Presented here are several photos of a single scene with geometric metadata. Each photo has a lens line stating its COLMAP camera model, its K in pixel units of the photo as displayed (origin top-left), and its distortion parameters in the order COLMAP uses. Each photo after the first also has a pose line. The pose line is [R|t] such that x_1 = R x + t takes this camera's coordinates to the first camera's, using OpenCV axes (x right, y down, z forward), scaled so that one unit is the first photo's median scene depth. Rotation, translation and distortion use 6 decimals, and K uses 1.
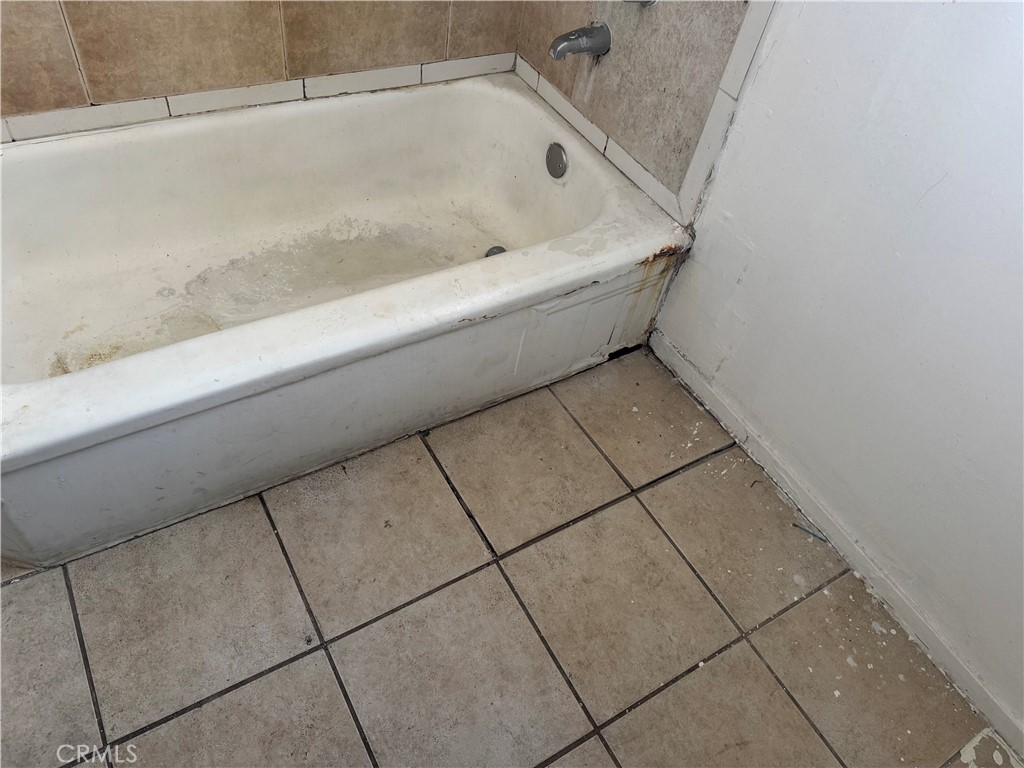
lens RADIAL K [[716.8, 0, 514.1], [0, 716.8, 386.3], [0, 0, 1]] dist [-0.002294, -0.006843]
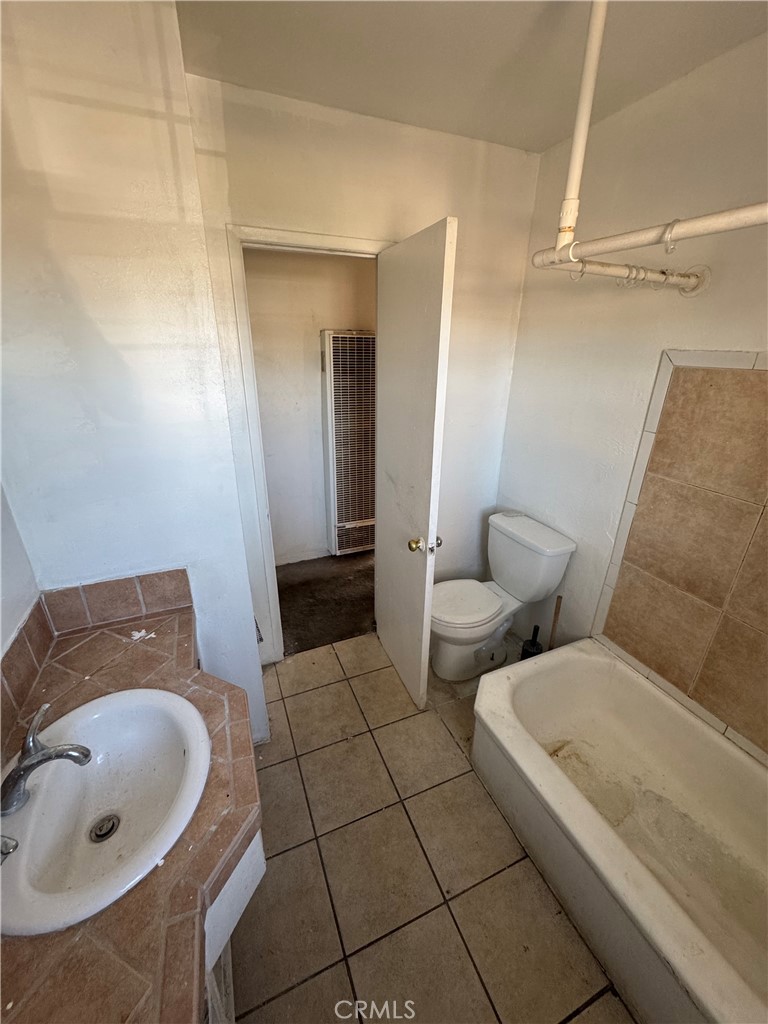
lens RADIAL K [[403.0, 0, 384.8], [0, 403.0, 511.0], [0, 0, 1]] dist [-0.010512, 0.001022]
pose [[-0.127680, 0.236916, -0.963104, 0.461300], [-0.779013, 0.577063, 0.245228, -0.321787], [0.613870, 0.781581, 0.110881, -0.020004]]
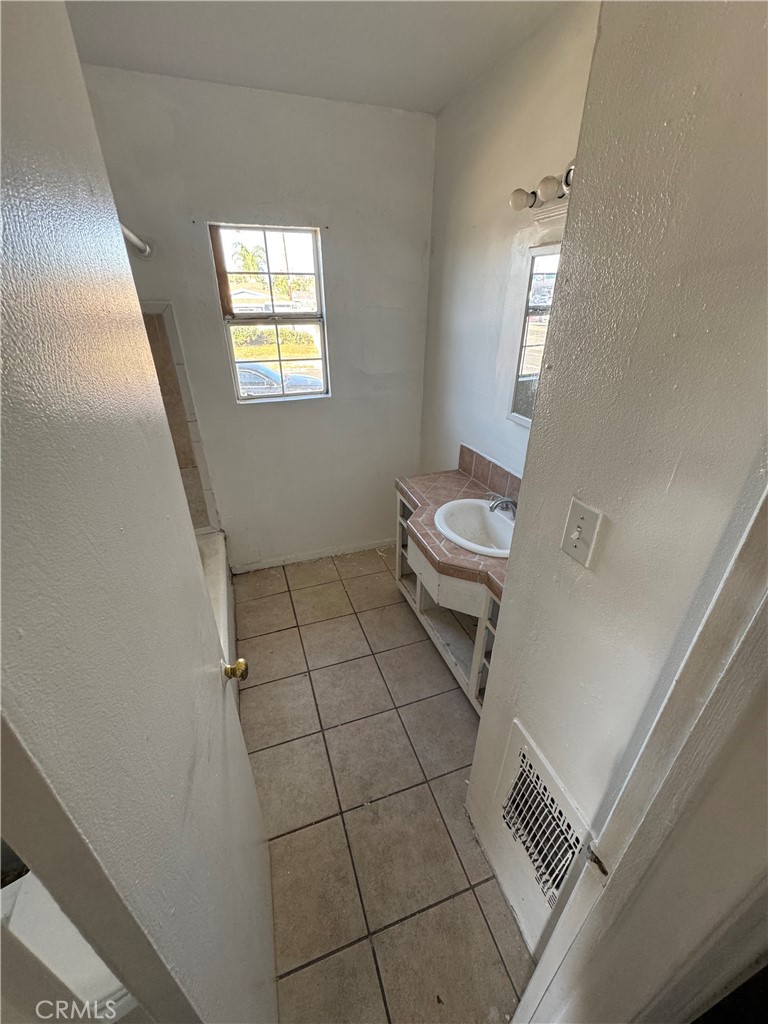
lens RADIAL K [[403.0, 0, 383.3], [0, 403.0, 511.2], [0, 0, 1]] dist [-0.010512, 0.001022]
pose [[0.197331, -0.572505, 0.795800, -1.009393], [0.767775, 0.595007, 0.237671, -0.166881], [-0.609575, 0.564096, 0.556969, -0.422790]]
